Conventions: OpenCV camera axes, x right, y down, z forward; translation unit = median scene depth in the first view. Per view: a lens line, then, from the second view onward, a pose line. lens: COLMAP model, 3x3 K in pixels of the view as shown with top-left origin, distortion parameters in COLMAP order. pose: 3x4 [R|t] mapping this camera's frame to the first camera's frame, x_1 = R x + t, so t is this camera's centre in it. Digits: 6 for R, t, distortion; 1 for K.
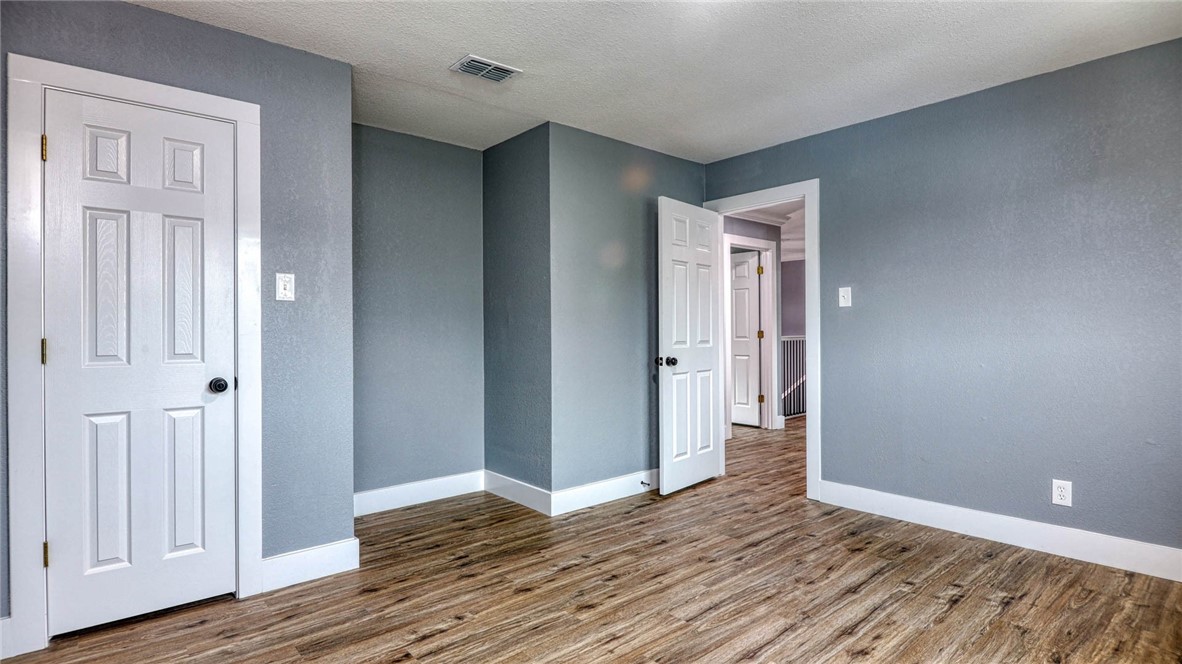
lens RADIAL K [[593.3, 0, 592.2], [0, 593.3, 331.0], [0, 0, 1]] dist [-0.006361, -0.002712]
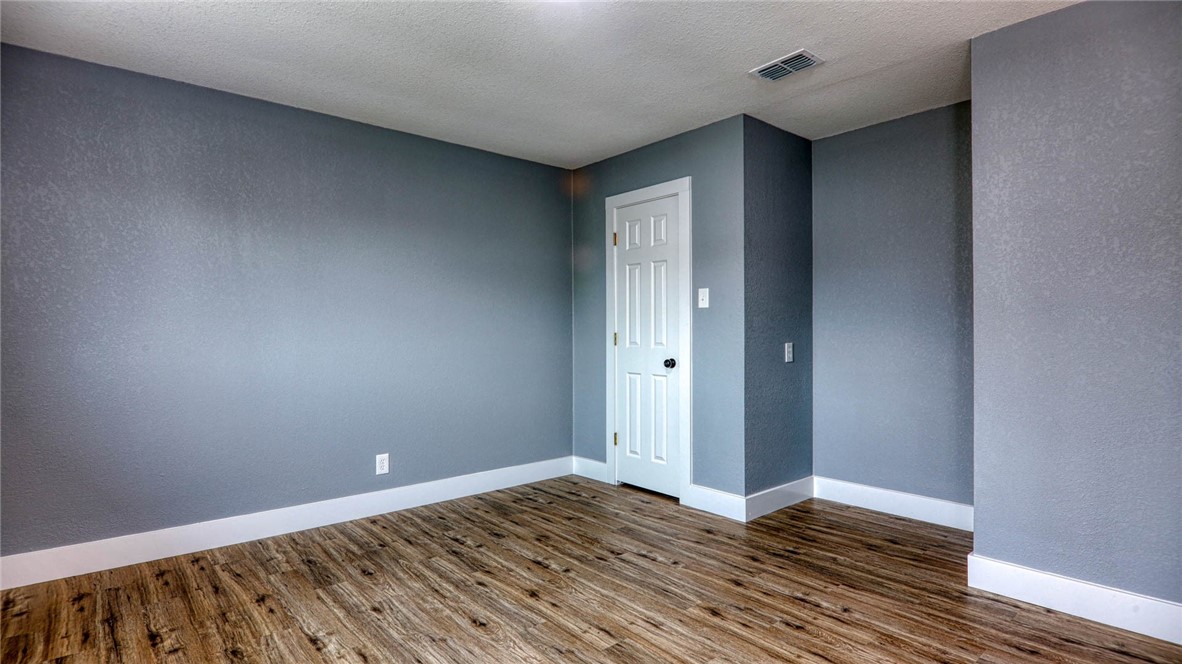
lens RADIAL K [[593.3, 0, 591.0], [0, 593.3, 331.1], [0, 0, 1]] dist [-0.006361, -0.002712]
pose [[-0.010663, 0.005609, -0.999927, 0.833650], [0.001726, 0.999983, 0.005591, -0.003795], [0.999942, -0.001666, -0.010672, 0.694869]]
